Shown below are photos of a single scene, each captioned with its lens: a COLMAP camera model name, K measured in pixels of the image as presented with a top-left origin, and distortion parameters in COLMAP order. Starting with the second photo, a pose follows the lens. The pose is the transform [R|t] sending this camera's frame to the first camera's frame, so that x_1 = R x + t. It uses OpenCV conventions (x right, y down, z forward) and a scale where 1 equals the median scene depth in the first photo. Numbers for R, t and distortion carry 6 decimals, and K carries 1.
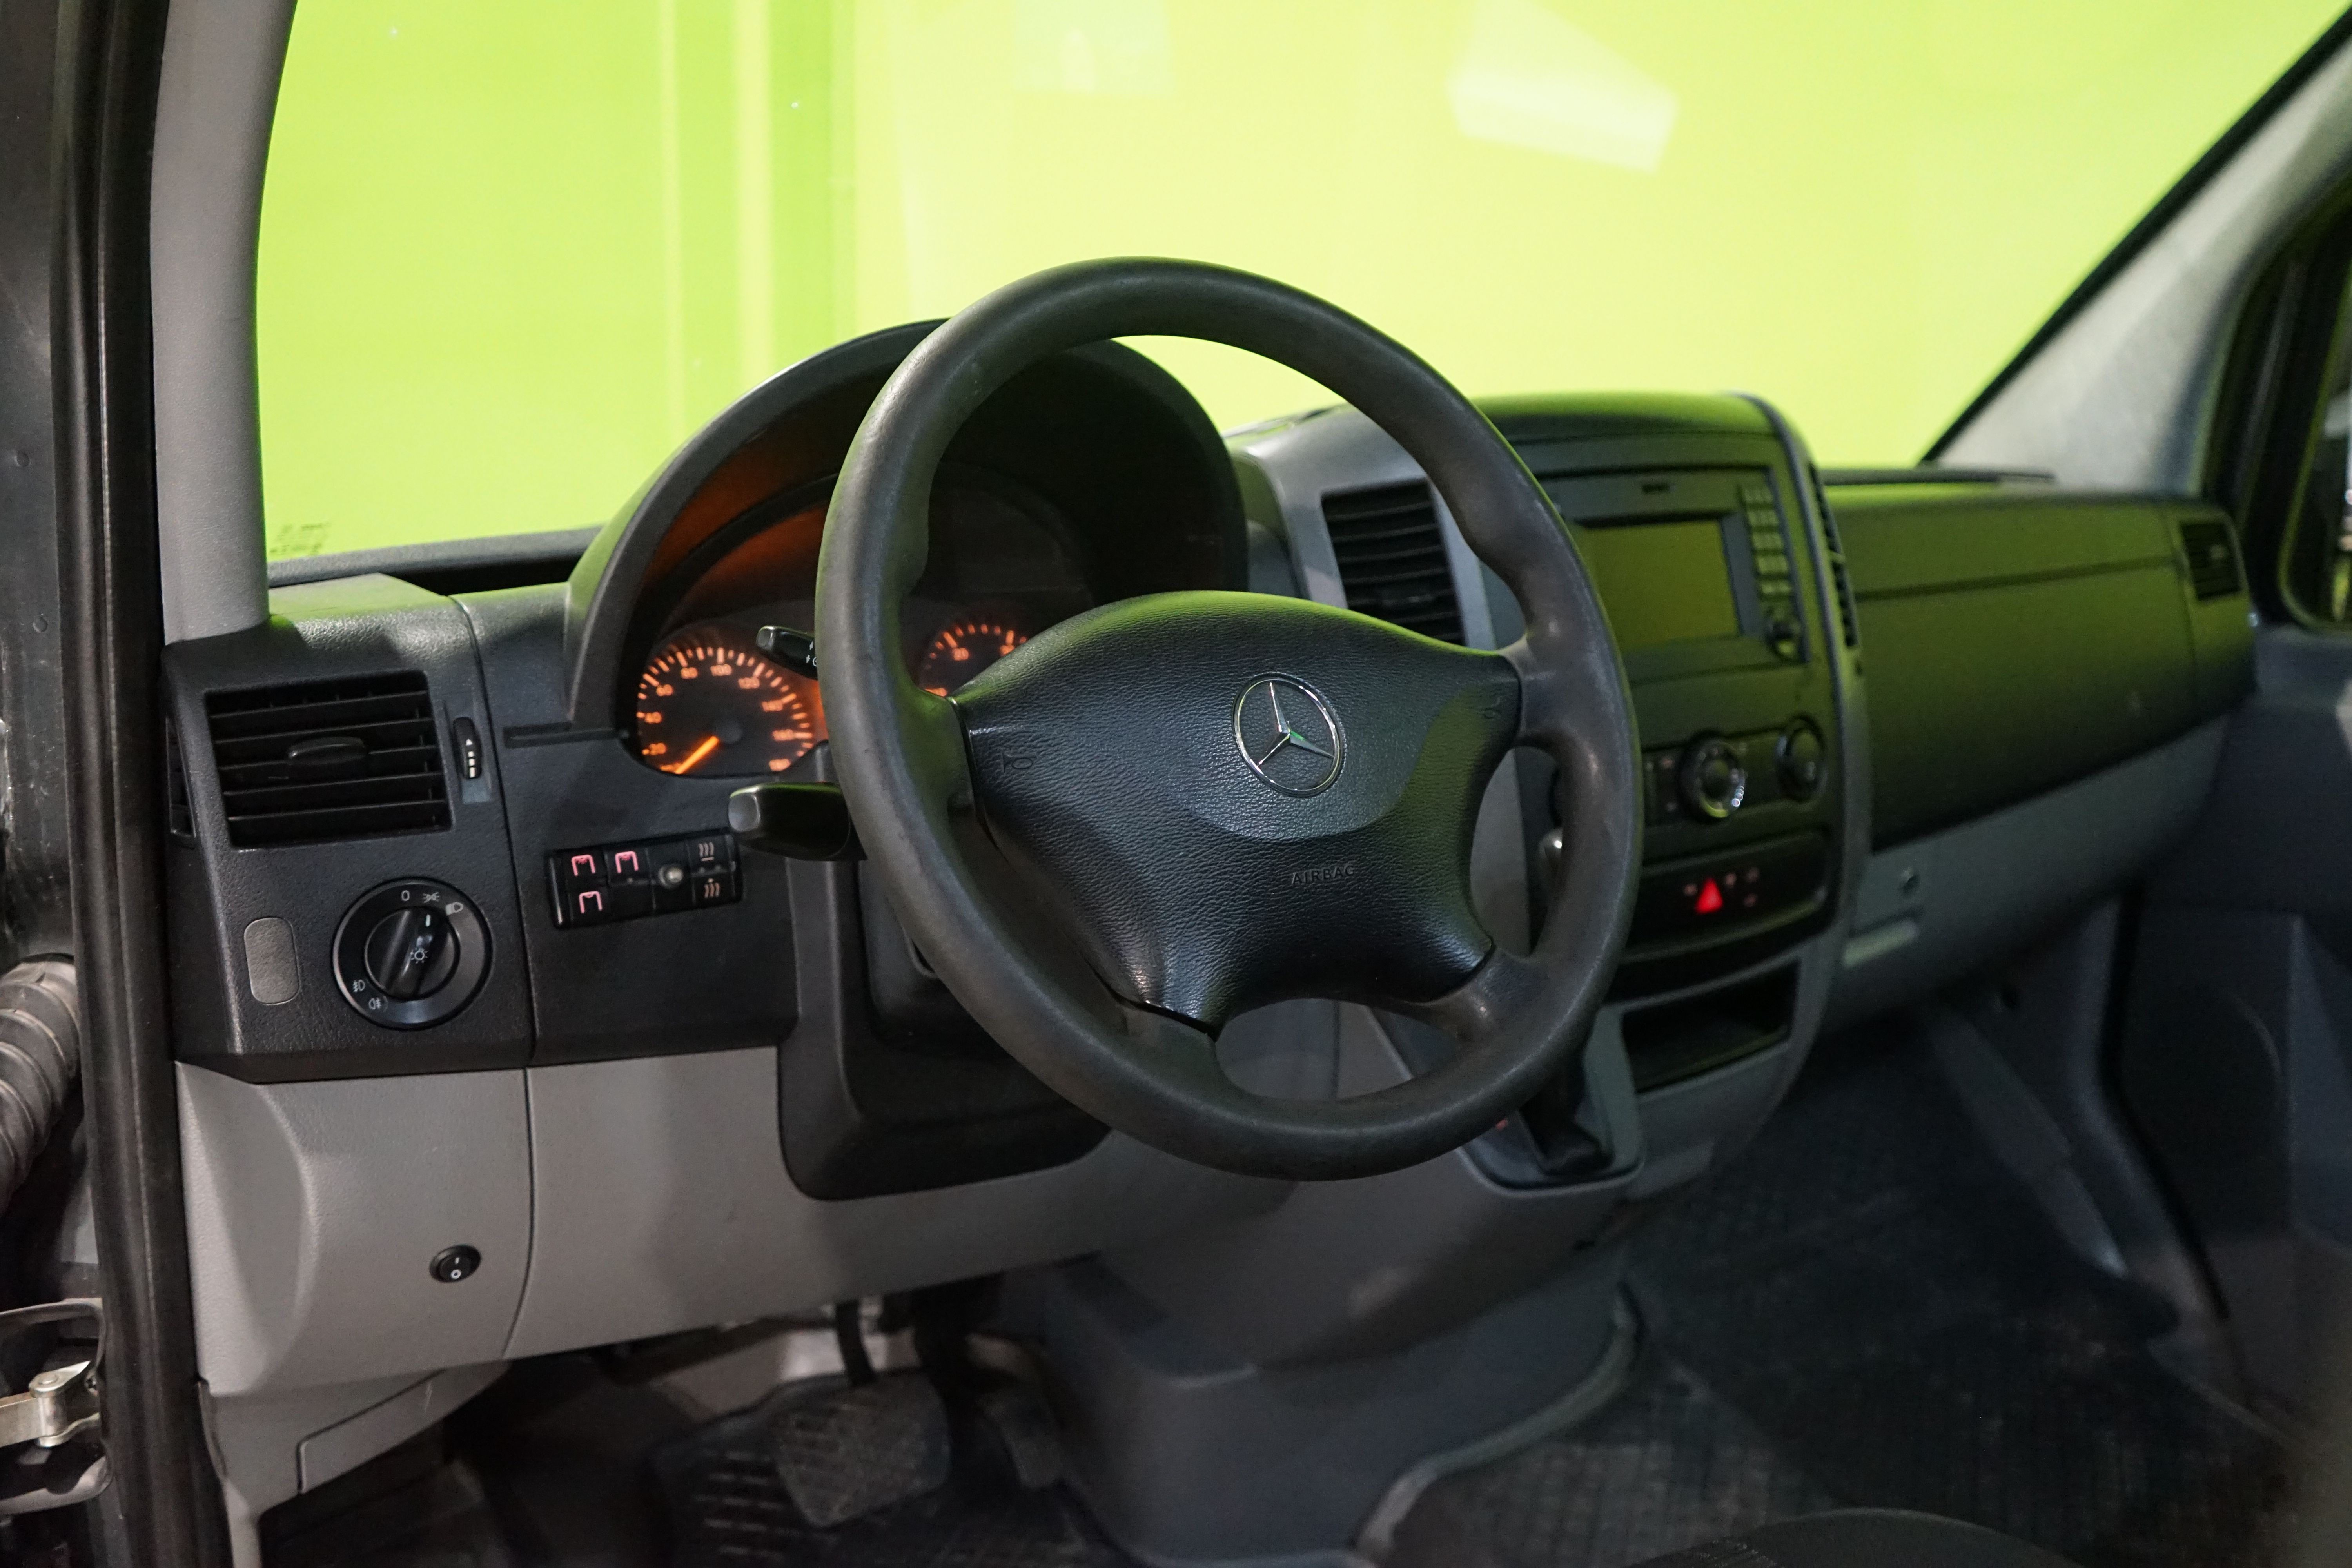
lens RADIAL K [[1972.4, 0, 1176.6], [0, 1972.4, 793.3], [0, 0, 1]] dist [-0.000831, -0.003423]
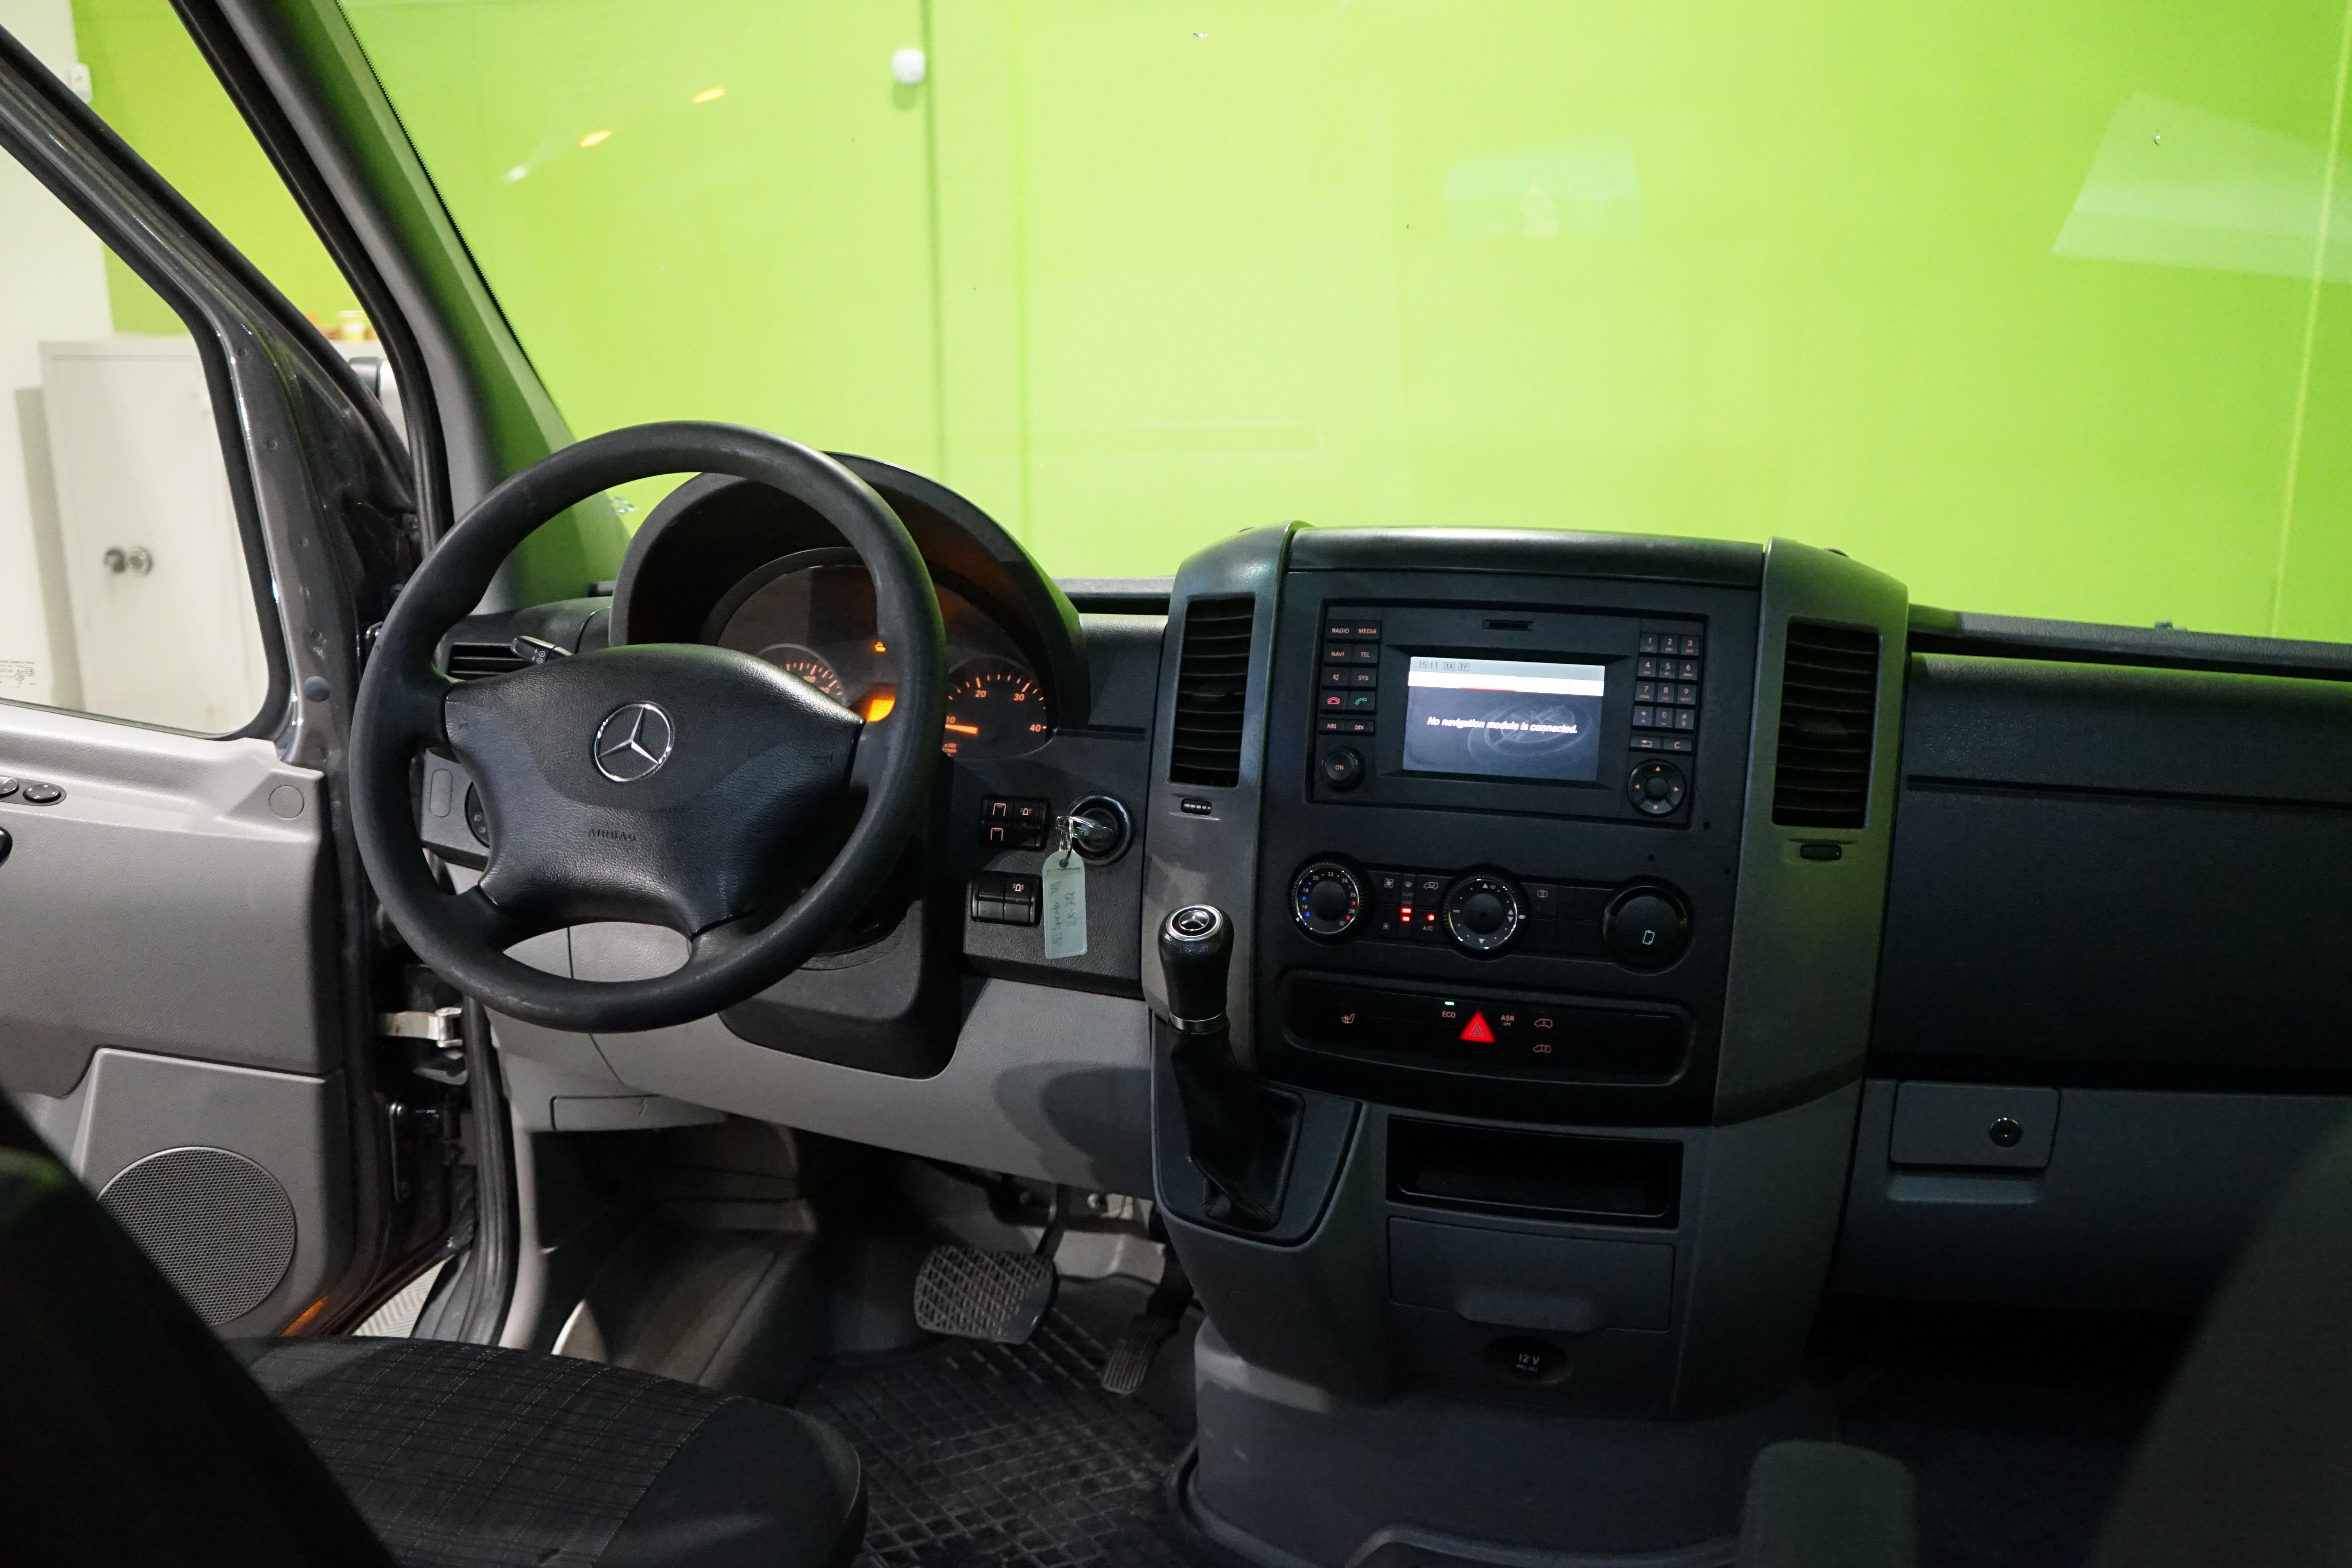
lens RADIAL K [[2084.7, 0, 1175.2], [0, 2084.7, 779.8], [0, 0, 1]] dist [-0.004331, -0.001630]
pose [[0.630446, 0.153769, -0.760850, 0.964356], [-0.181062, 0.982276, 0.048490, -0.096501], [0.754821, 0.107191, 0.647113, 0.175423]]
